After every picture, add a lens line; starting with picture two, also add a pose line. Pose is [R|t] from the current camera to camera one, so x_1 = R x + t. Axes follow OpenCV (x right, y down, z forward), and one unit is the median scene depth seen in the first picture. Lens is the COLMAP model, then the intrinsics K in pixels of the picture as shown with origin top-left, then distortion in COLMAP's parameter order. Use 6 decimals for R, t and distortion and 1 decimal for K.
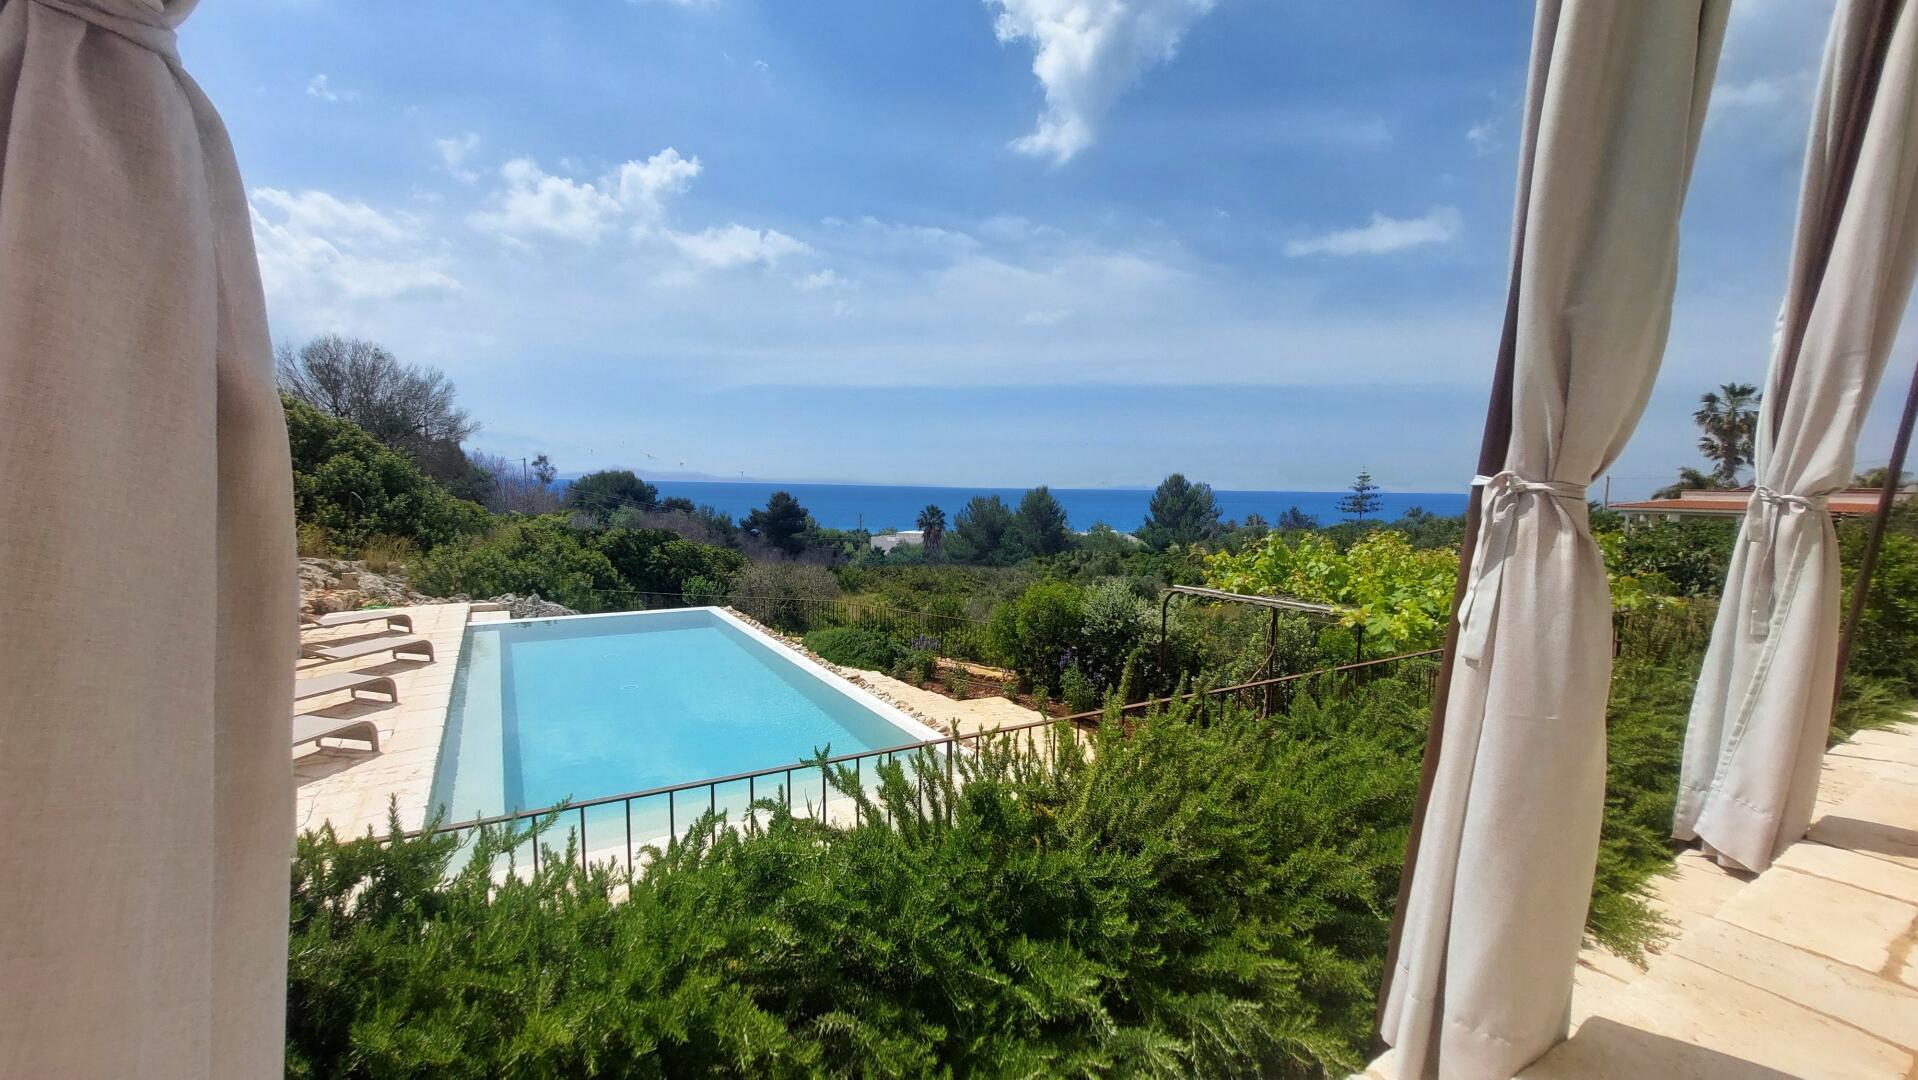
lens RADIAL K [[752.8, 0, 956.8], [0, 752.8, 553.2], [0, 0, 1]] dist [-0.016627, -0.000092]
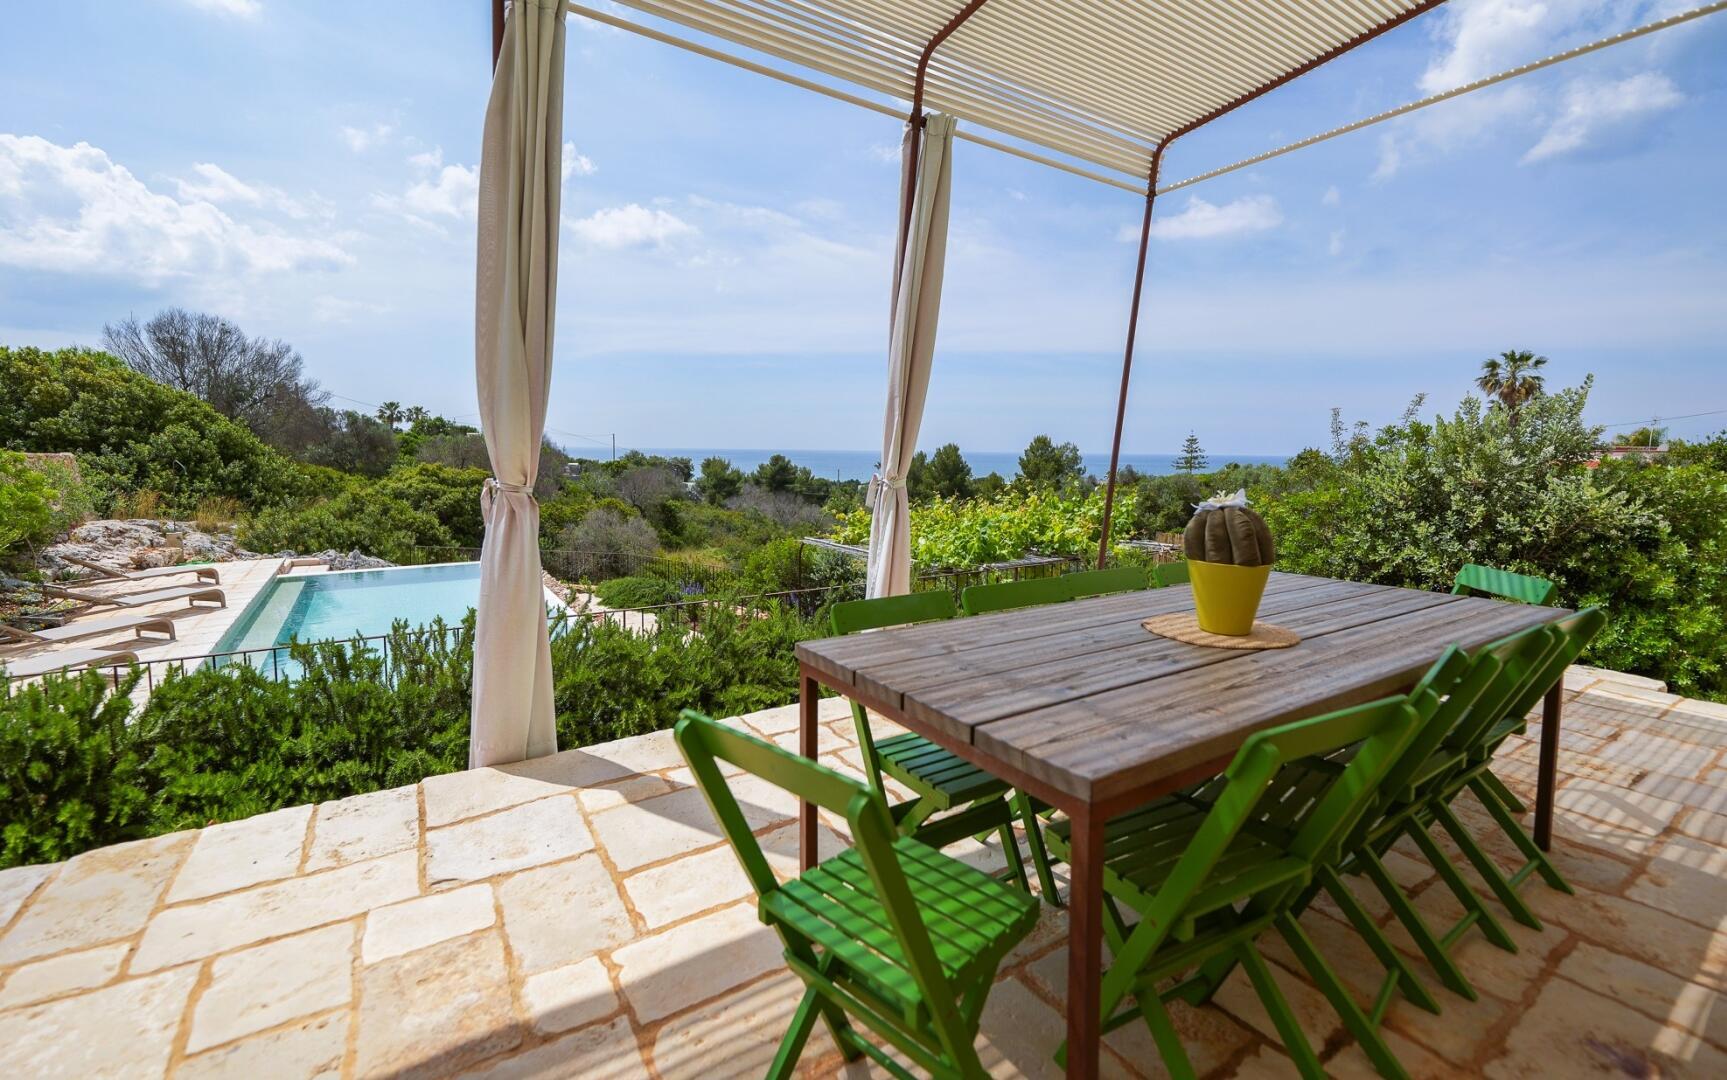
lens RADIAL K [[709.0, 0, 862.2], [0, 709.0, 514.3], [0, 0, 1]] dist [0.025151, -0.011571]
pose [[0.999517, -0.005957, 0.030497, 0.165265], [0.005740, 0.999958, 0.007215, -0.002678], [-0.030538, -0.007036, 0.999509, -0.099571]]
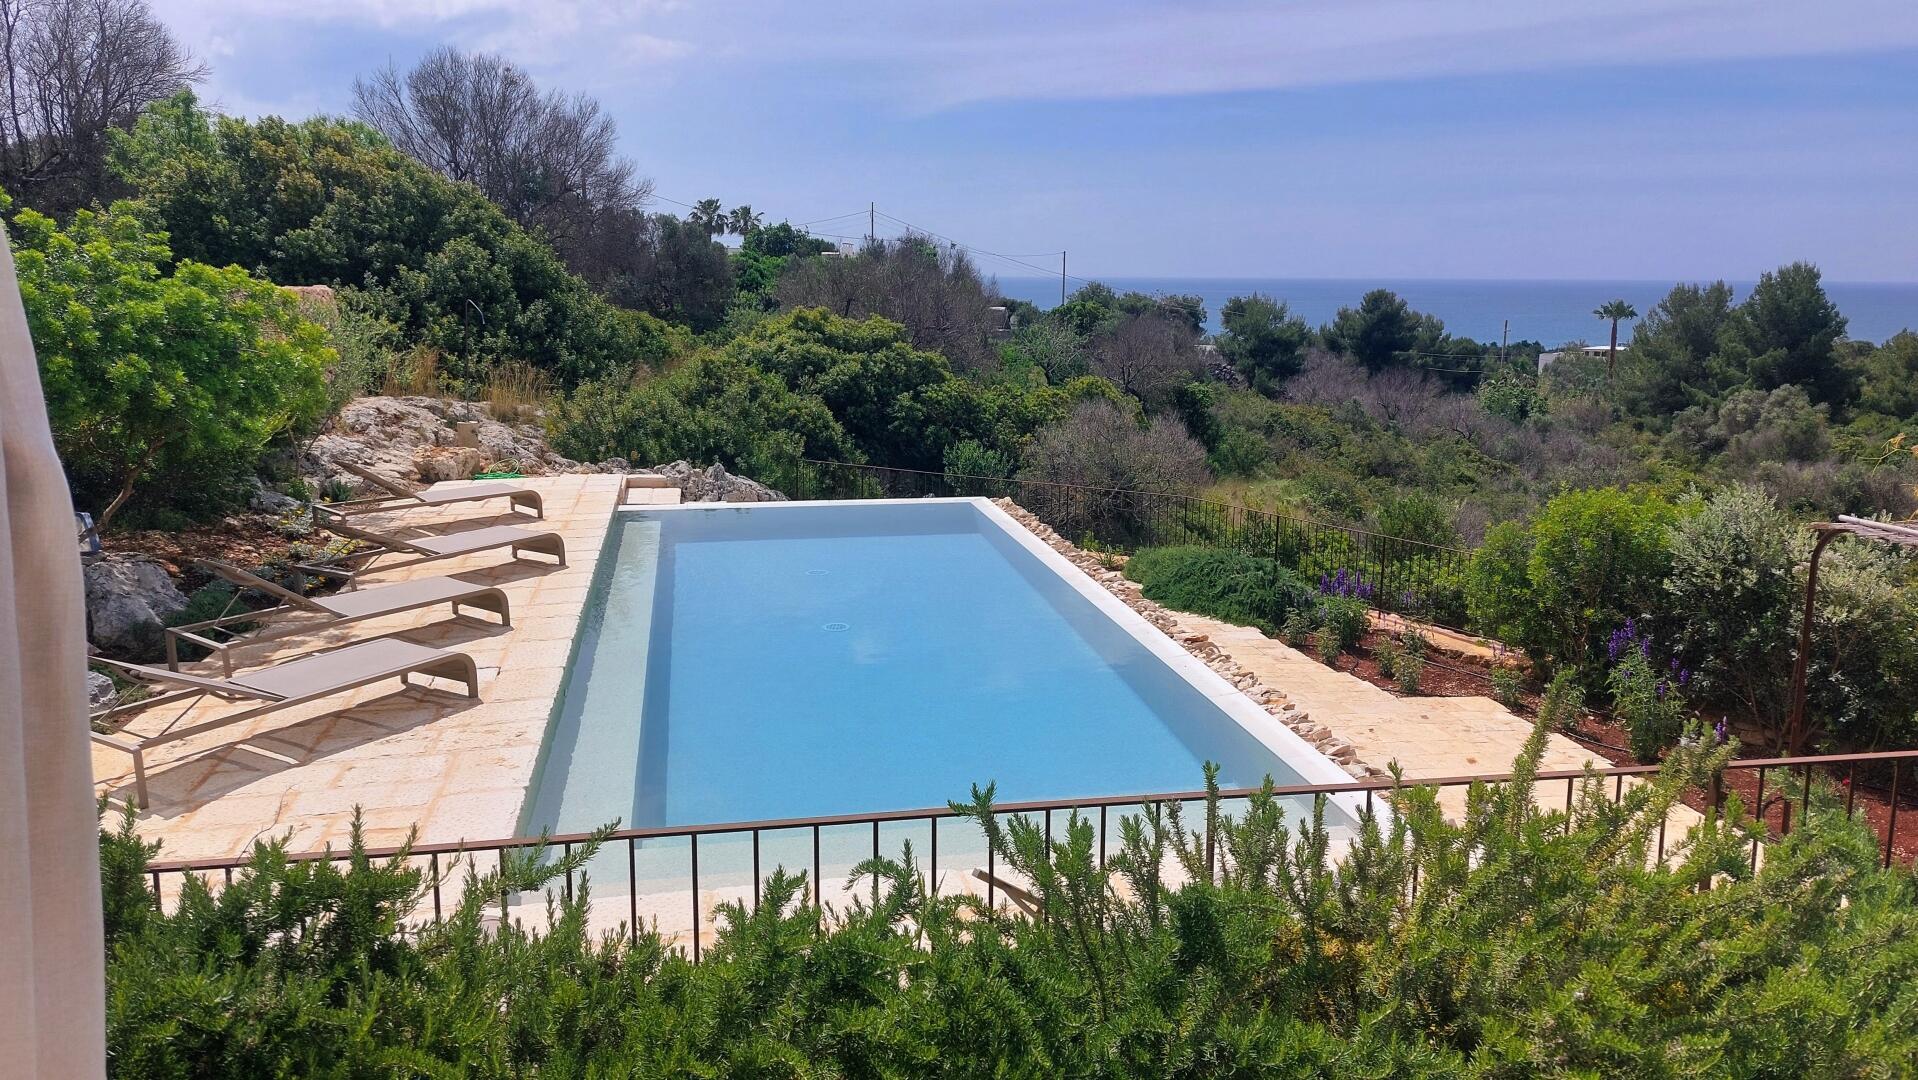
lens RADIAL K [[1358.0, 0, 982.1], [0, 1358.0, 496.9], [0, 0, 1]] dist [0.088700, -0.100887]
pose [[0.942209, 0.048532, -0.331491, 0.030050], [-0.024070, 0.996701, 0.077510, -0.011705], [0.334159, -0.065051, 0.940269, -0.009604]]
